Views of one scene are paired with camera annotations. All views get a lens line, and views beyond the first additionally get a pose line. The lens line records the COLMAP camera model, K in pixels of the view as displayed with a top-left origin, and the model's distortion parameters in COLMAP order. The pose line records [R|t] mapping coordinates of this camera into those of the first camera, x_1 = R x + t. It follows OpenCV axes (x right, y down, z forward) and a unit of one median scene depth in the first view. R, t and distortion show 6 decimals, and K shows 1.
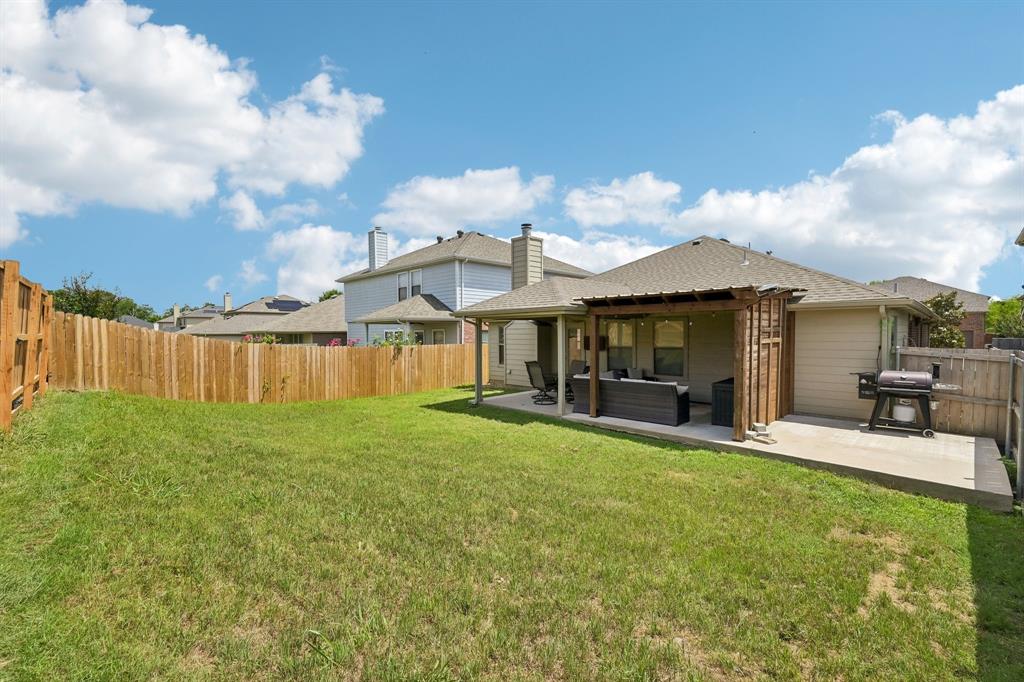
lens RADIAL K [[439.0, 0, 512.0], [0, 439.0, 341.0], [0, 0, 1]] dist [-0.000051, 0.000019]
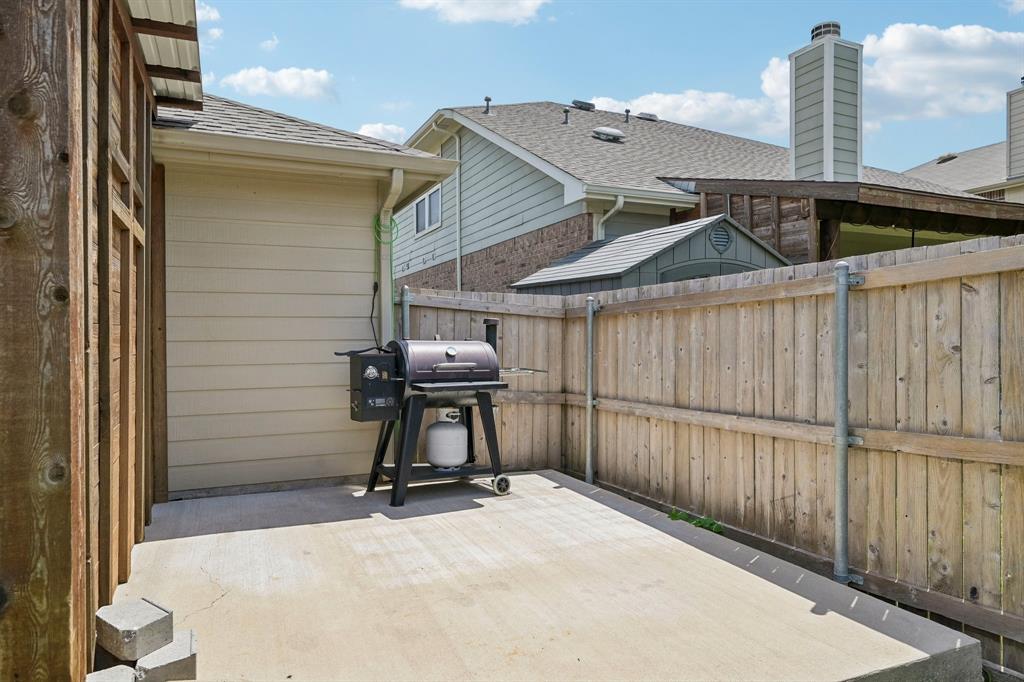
lens RADIAL K [[683.4, 0, 512.0], [0, 683.4, 341.0], [0, 0, 1]] dist [0.002147, 0.000502]
pose [[0.312232, -0.003289, 0.950000, 0.297175], [0.020126, 0.999792, -0.003154, 0.069031], [-0.949793, 0.020104, 0.312233, 0.703183]]
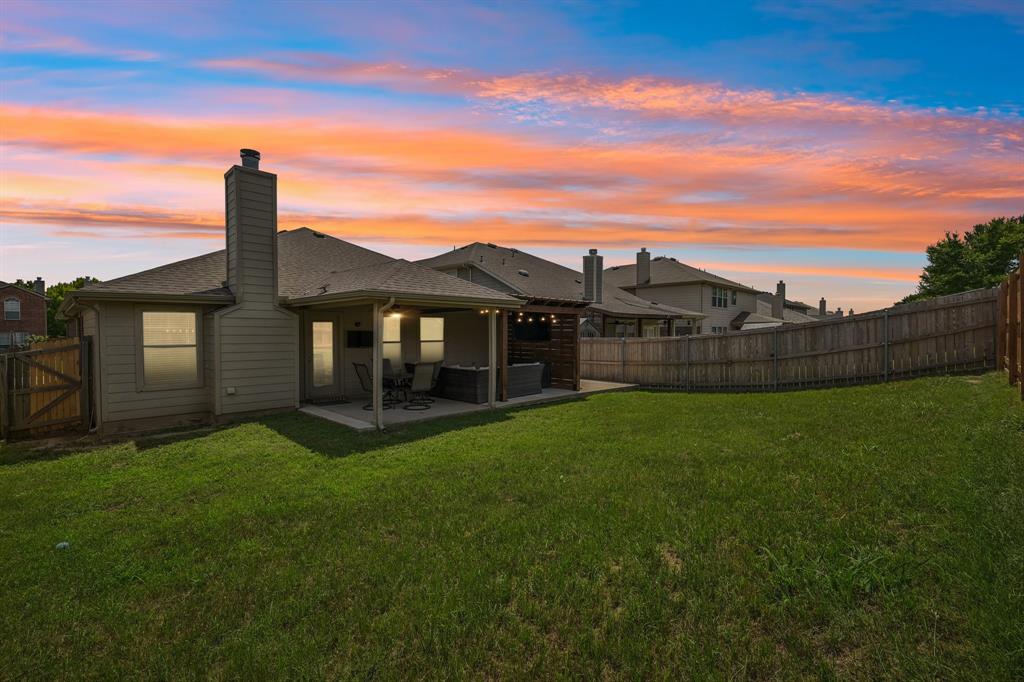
lens RADIAL K [[455.6, 0, 514.0], [0, 455.6, 345.2], [0, 0, 1]] dist [0.001983, 0.000208]
pose [[-0.057344, -0.023032, 0.998089, -1.114708], [0.011055, 0.999658, 0.023704, 0.002867], [-0.998293, 0.012393, -0.057070, 1.197898]]
